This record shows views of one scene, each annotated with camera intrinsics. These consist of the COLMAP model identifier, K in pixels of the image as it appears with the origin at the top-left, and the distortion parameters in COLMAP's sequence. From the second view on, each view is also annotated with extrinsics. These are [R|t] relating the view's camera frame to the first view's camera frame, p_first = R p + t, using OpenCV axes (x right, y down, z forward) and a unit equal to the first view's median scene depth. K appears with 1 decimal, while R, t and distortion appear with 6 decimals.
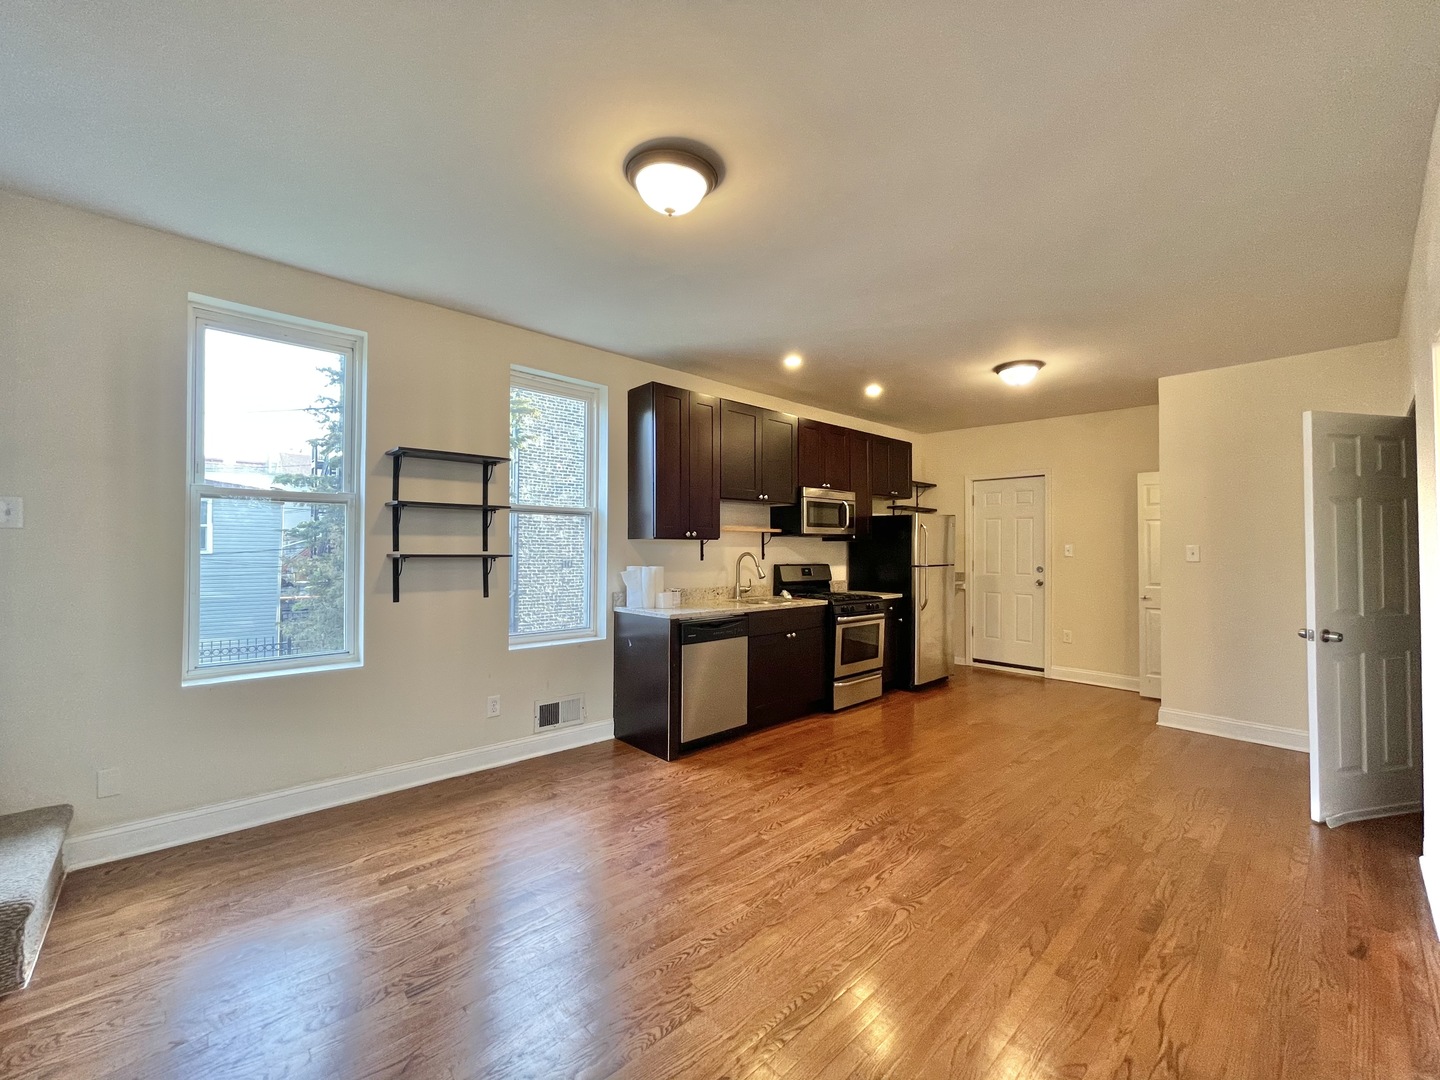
lens RADIAL K [[584.8, 0, 711.3], [0, 584.8, 541.4], [0, 0, 1]] dist [-0.001039, -0.000575]
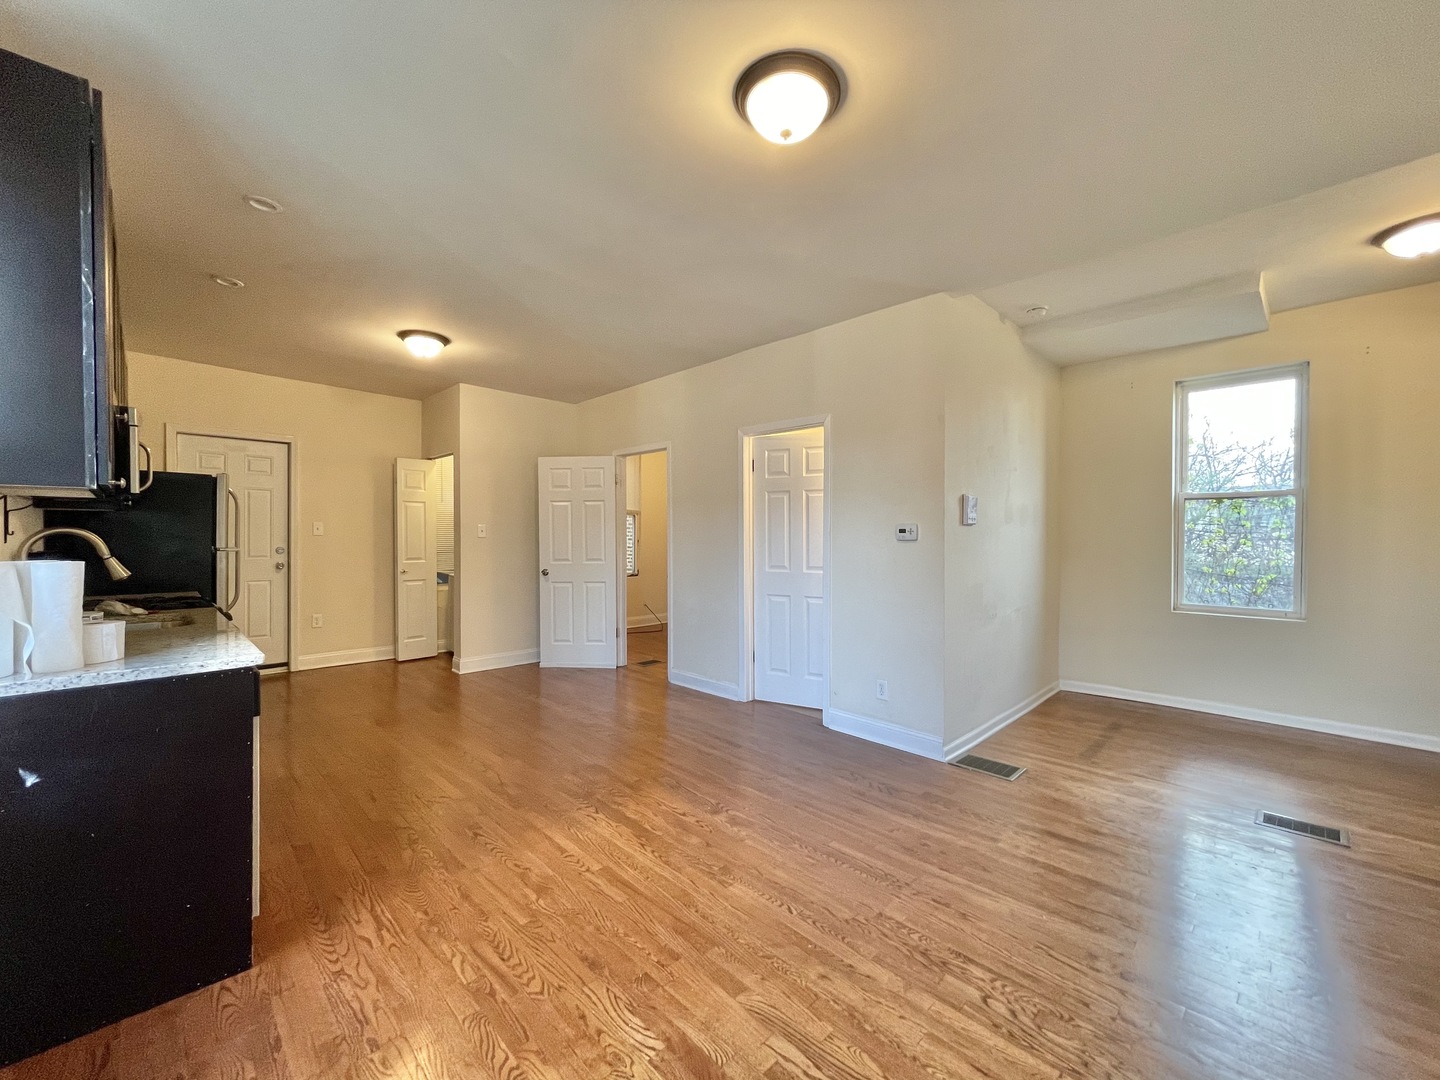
lens RADIAL K [[584.8, 0, 710.2], [0, 584.8, 541.6], [0, 0, 1]] dist [-0.001039, -0.000575]
pose [[-0.026991, -0.014993, 0.999523, -0.477152], [-0.013948, 0.999796, 0.014620, 0.018839], [-0.999538, -0.013547, -0.027194, 0.563963]]
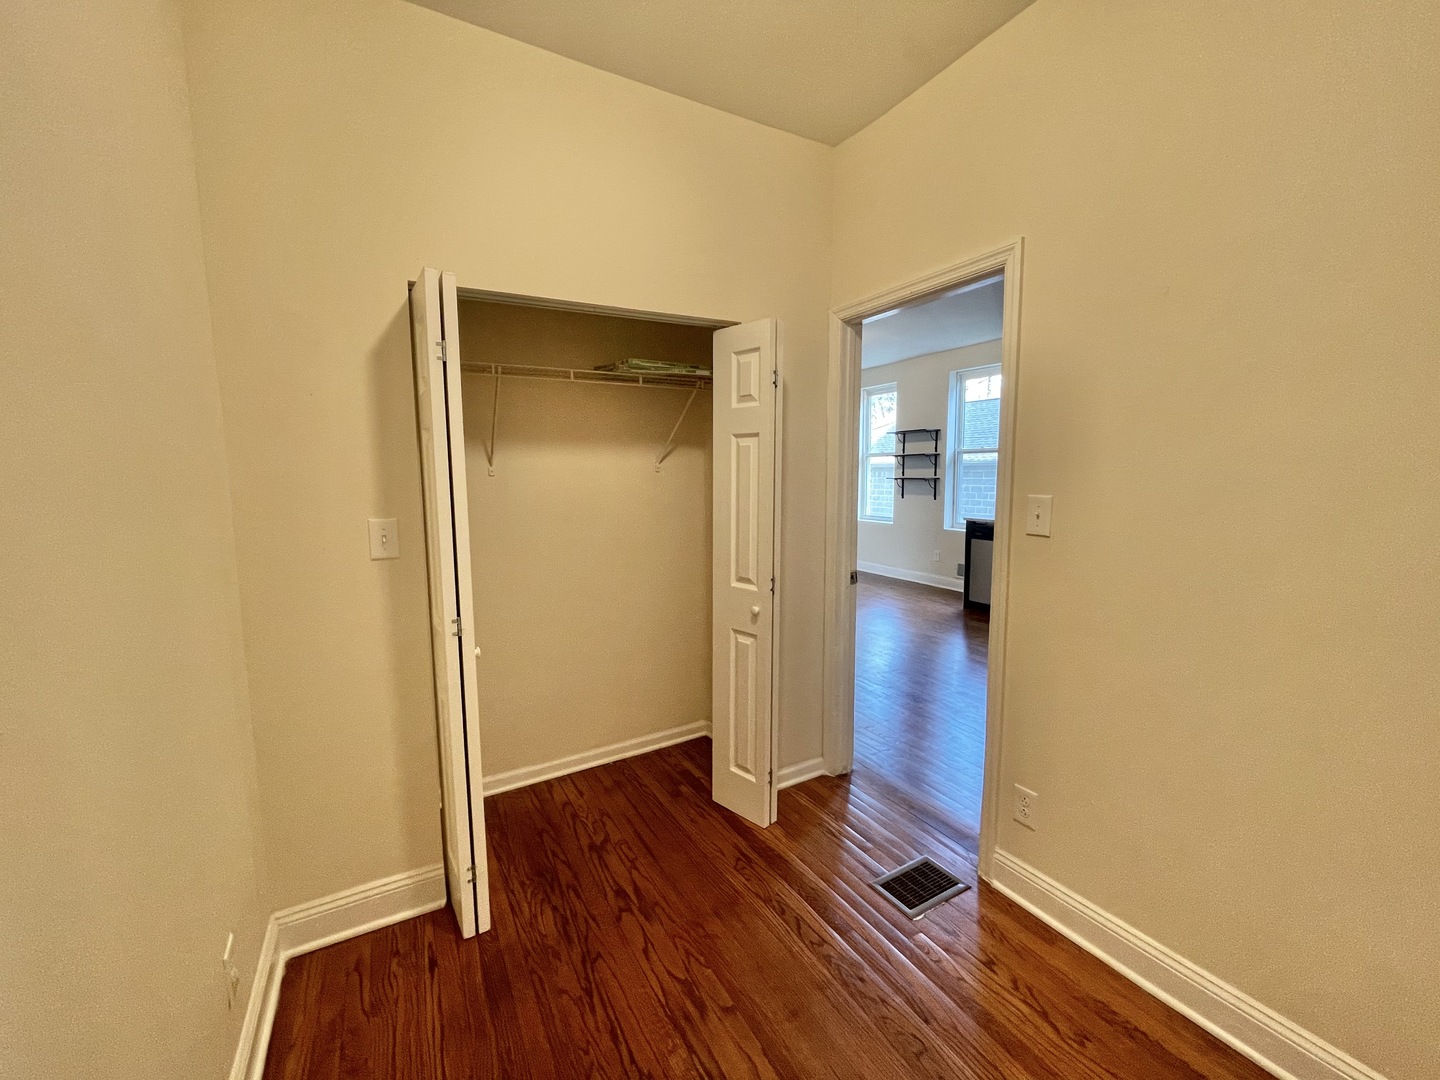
lens RADIAL K [[584.8, 0, 717.1], [0, 584.8, 544.4], [0, 0, 1]] dist [-0.001039, -0.000575]
pose [[-0.226655, 0.116109, -0.967030, 1.412998], [0.018132, 0.993200, 0.115002, 0.003575], [0.973806, 0.008532, -0.227219, 0.614474]]
